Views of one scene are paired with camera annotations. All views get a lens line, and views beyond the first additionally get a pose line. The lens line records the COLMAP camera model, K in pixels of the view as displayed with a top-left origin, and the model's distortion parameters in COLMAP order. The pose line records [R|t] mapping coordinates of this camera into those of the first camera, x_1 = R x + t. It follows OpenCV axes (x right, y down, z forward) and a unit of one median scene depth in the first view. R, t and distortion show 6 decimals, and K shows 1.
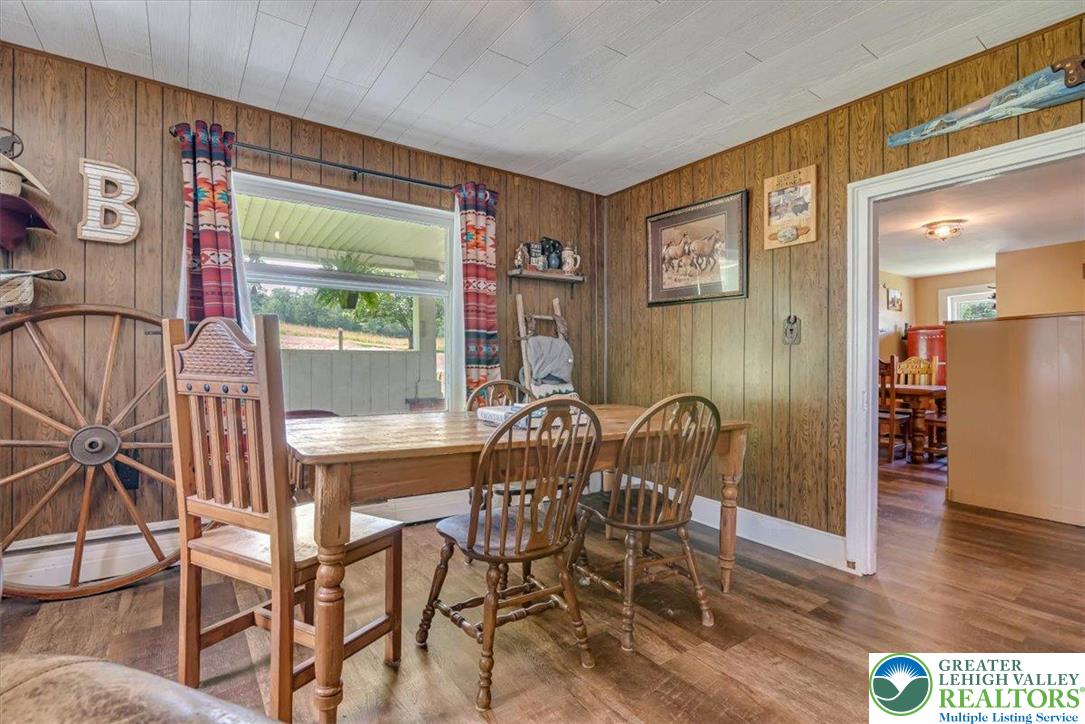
lens RADIAL K [[502.3, 0, 543.9], [0, 502.3, 359.9], [0, 0, 1]] dist [-0.009565, -0.000007]
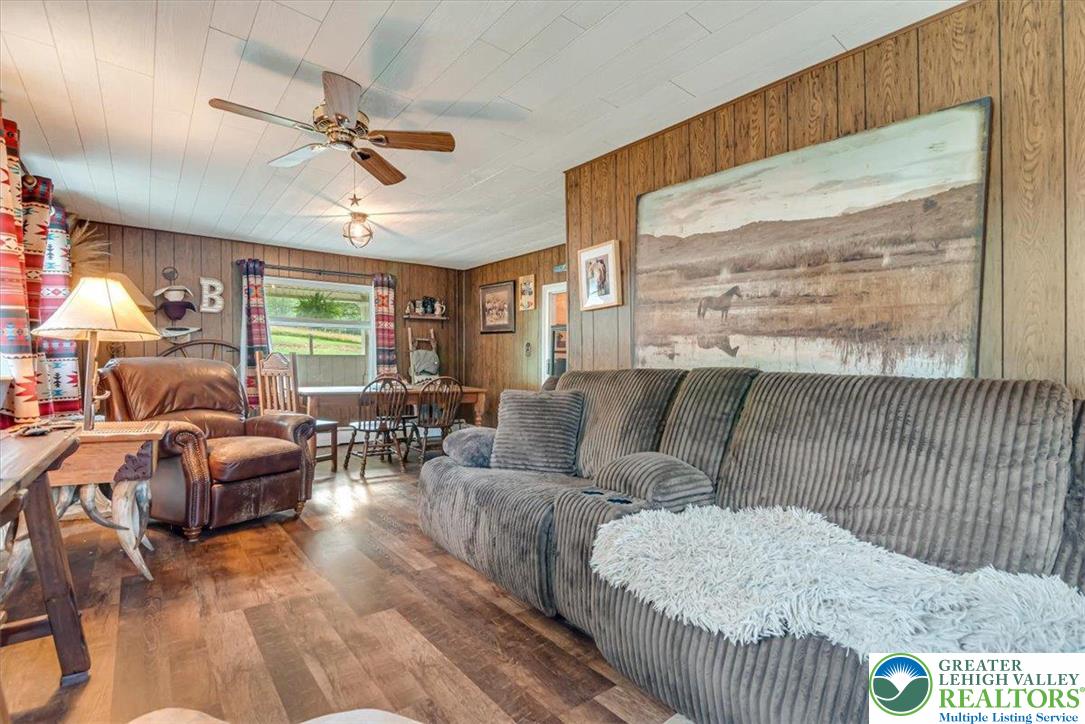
lens RADIAL K [[502.3, 0, 540.9], [0, 502.3, 370.5], [0, 0, 1]] dist [-0.009565, -0.000007]
pose [[0.998920, 0.002515, 0.046388, 0.397494], [-0.003795, 0.999614, 0.027527, -0.025879], [-0.046301, -0.027673, 0.998544, -1.013729]]
